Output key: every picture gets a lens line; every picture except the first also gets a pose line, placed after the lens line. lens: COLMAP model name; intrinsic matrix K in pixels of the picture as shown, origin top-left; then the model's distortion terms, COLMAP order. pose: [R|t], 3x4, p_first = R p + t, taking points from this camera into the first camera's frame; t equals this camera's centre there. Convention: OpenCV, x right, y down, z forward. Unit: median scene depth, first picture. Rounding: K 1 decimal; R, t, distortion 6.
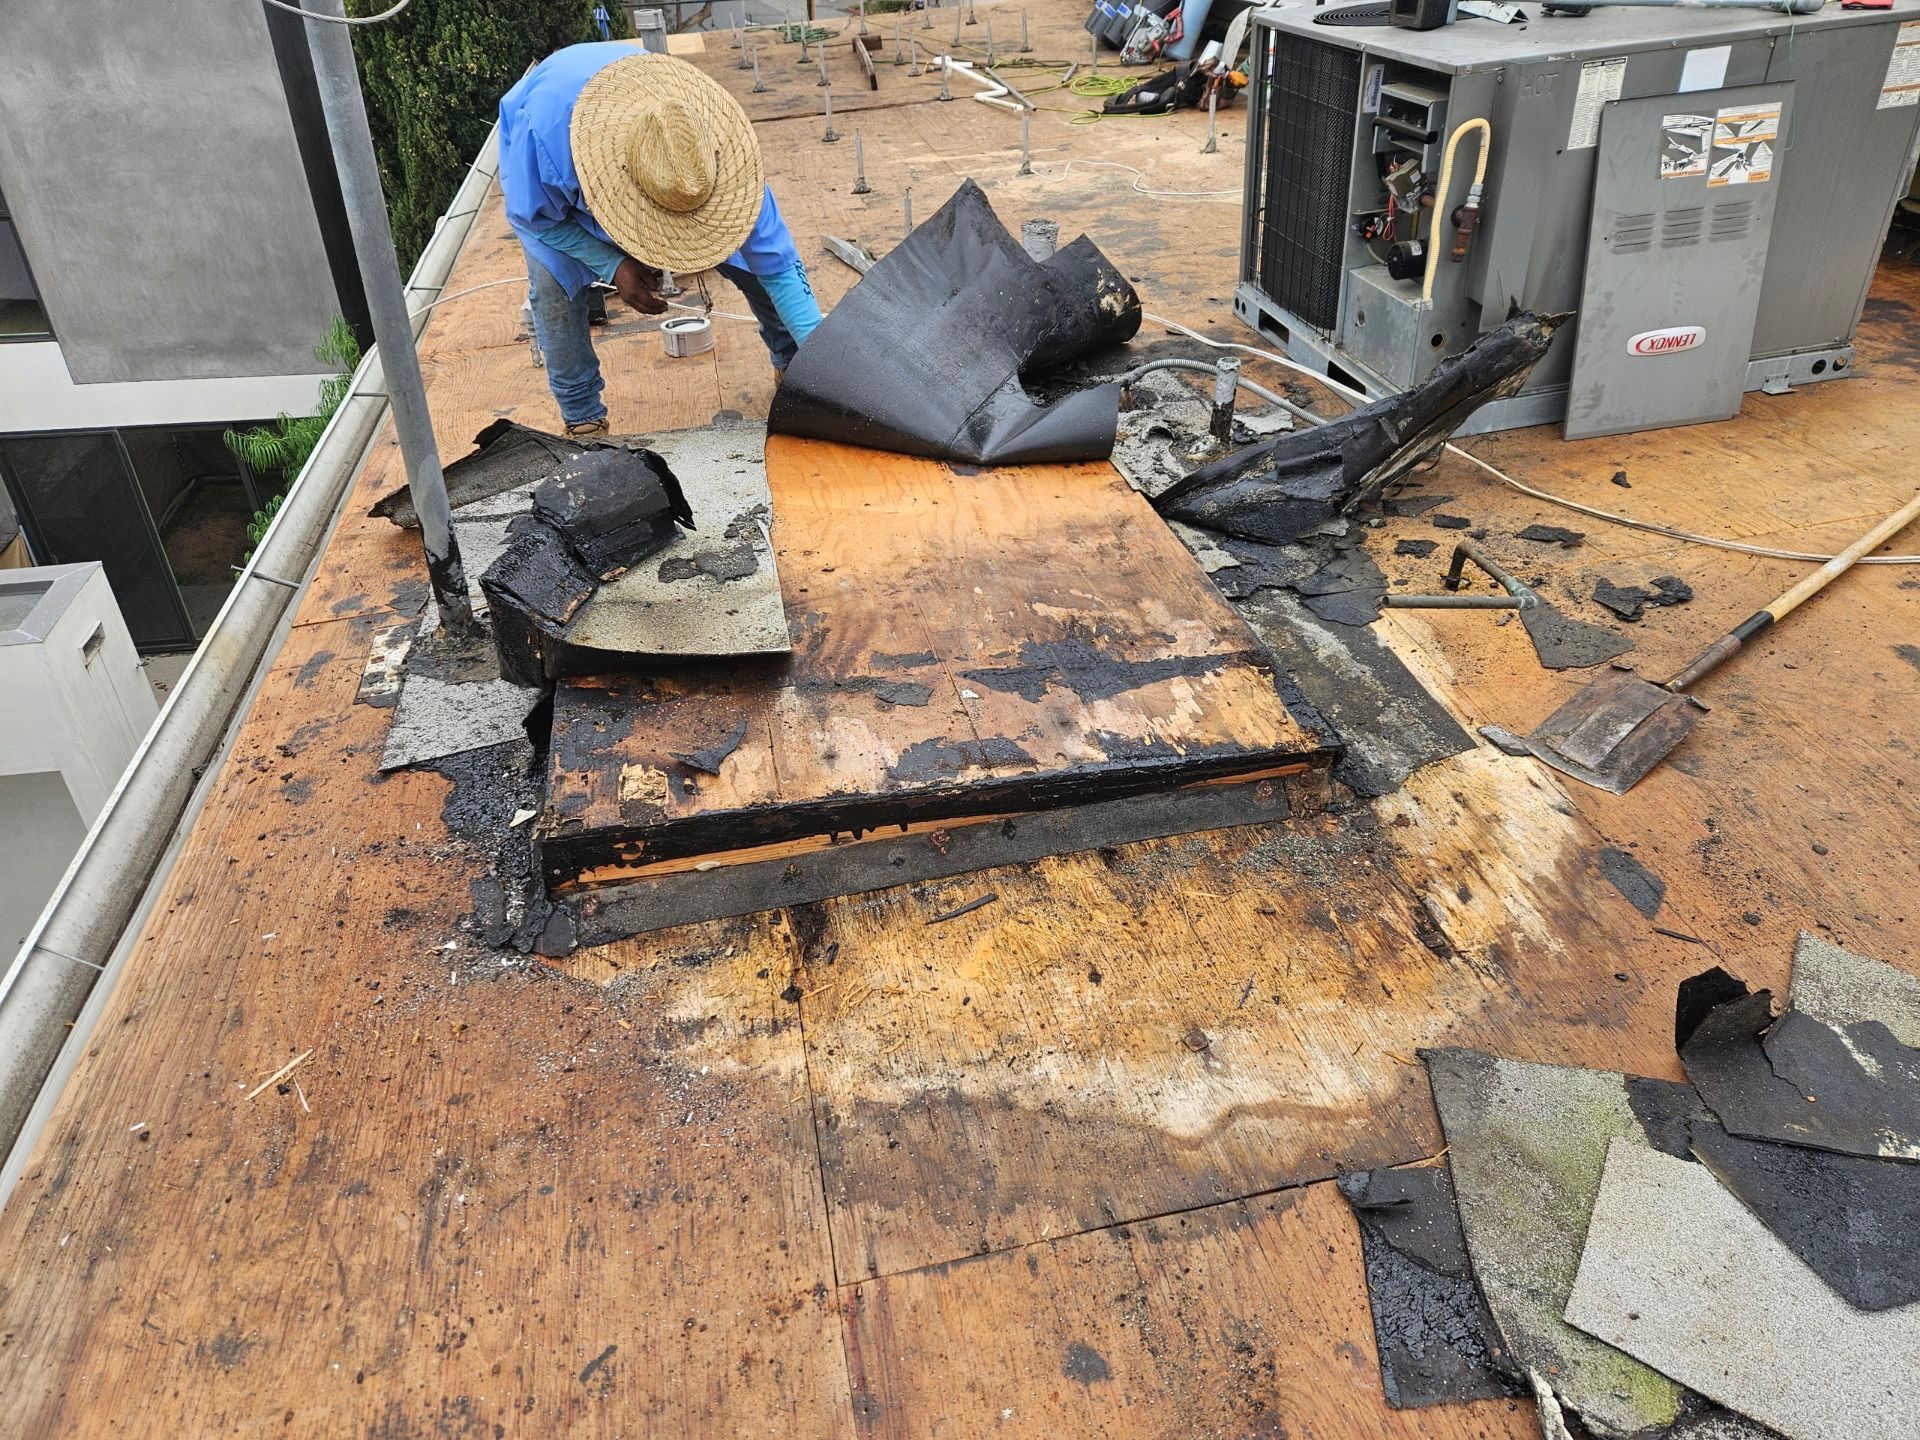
lens RADIAL K [[1402.4, 0, 954.9], [0, 1402.4, 714.0], [0, 0, 1]] dist [0.069300, -0.010990]
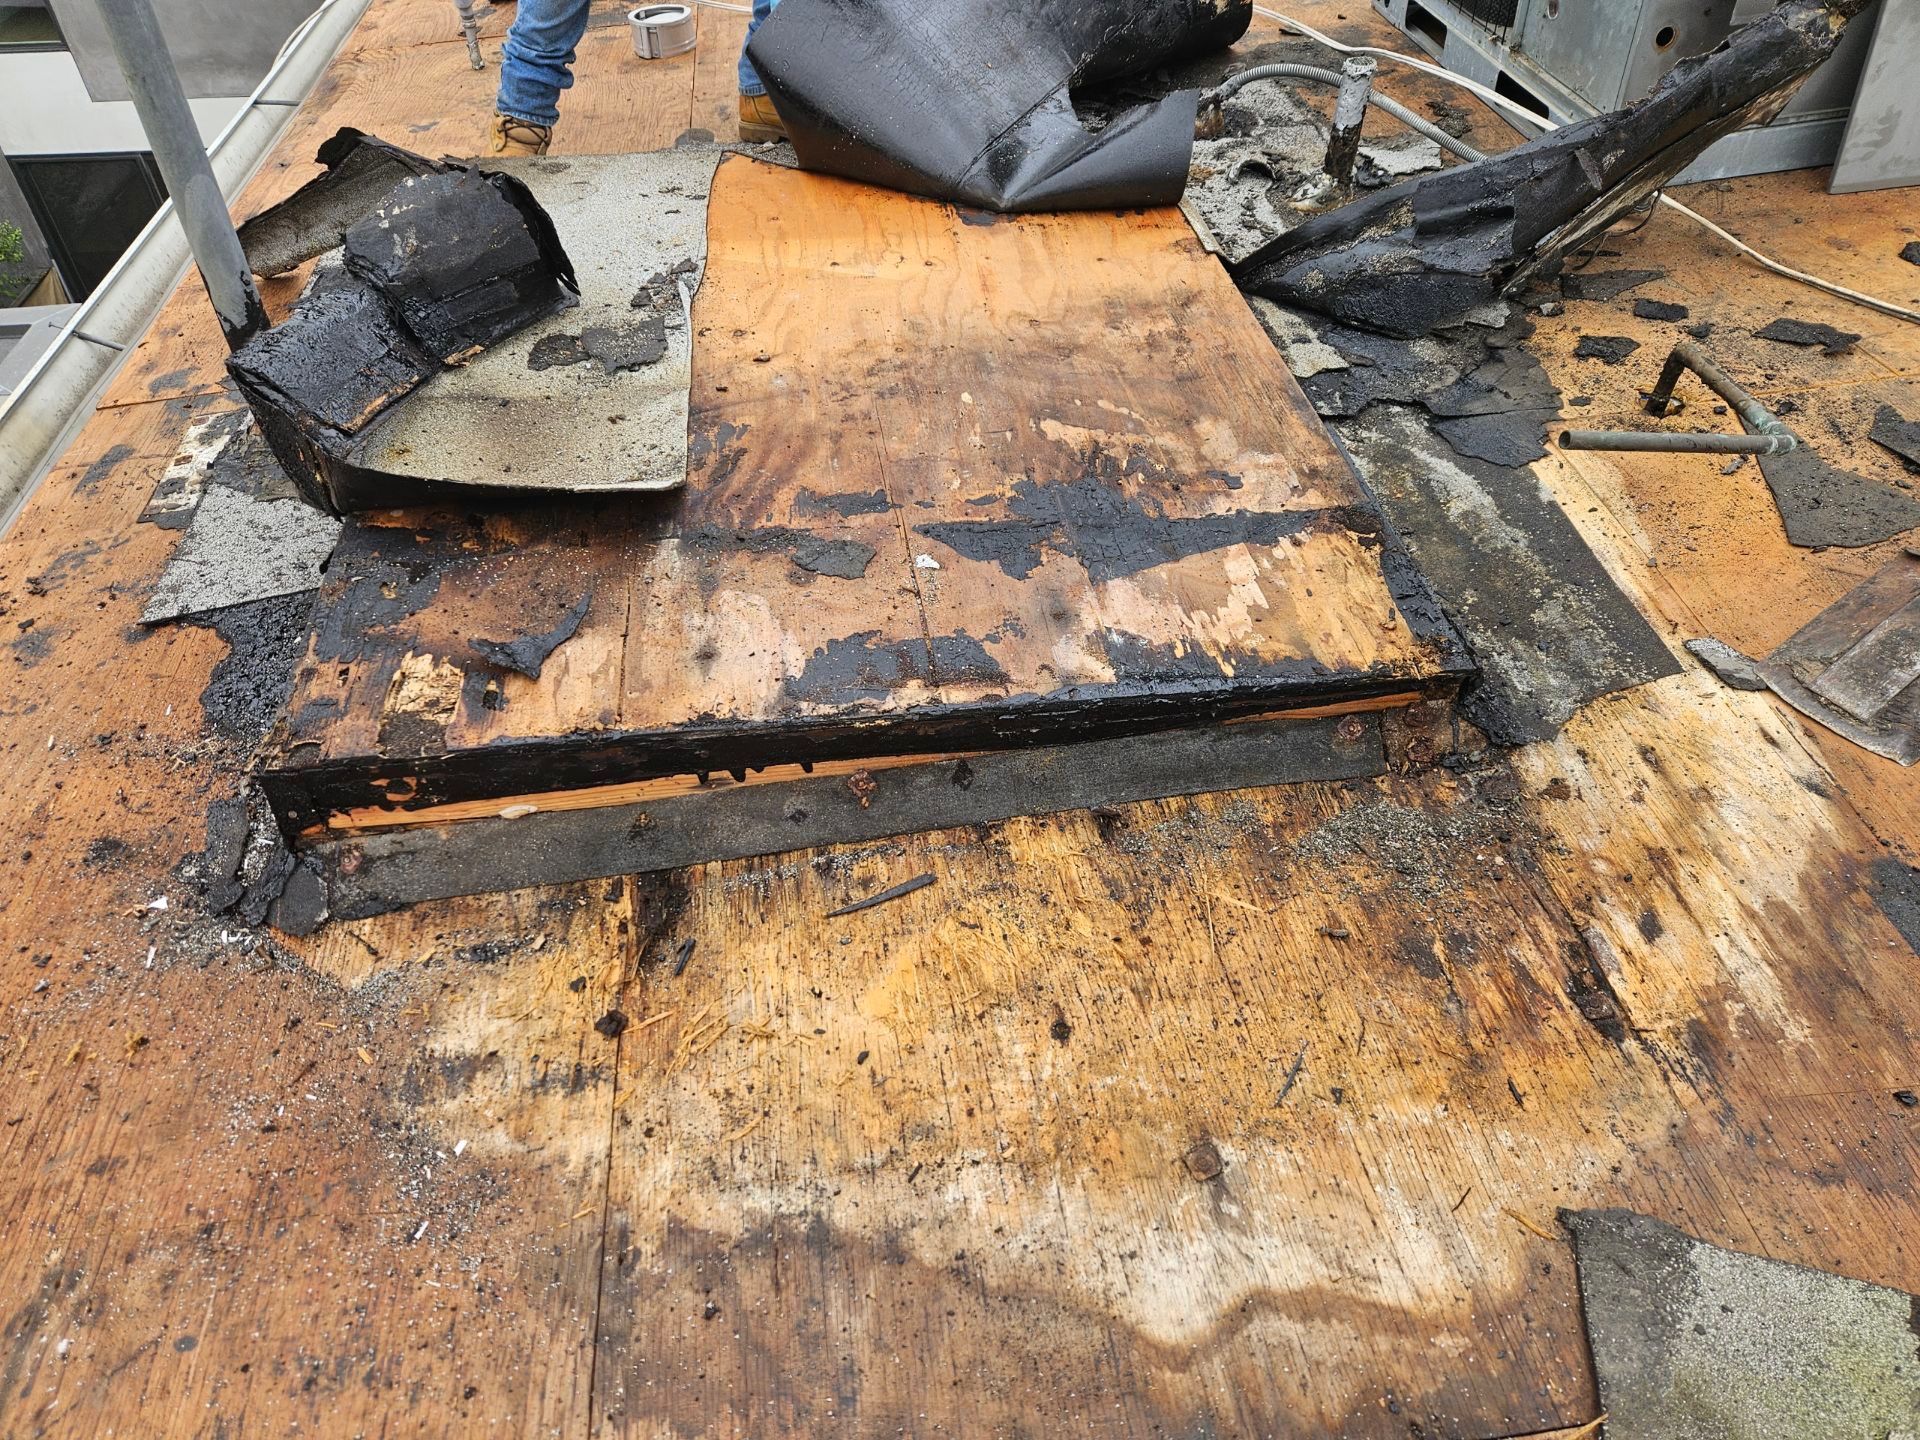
lens RADIAL K [[1308.6, 0, 956.0], [0, 1308.6, 721.0], [0, 0, 1]] dist [0.054780, -0.037475]
pose [[0.996247, 0.050894, -0.070013, 0.076910], [-0.036749, 0.981051, 0.190235, -0.062939], [0.078368, -0.186948, 0.979239, 0.375221]]
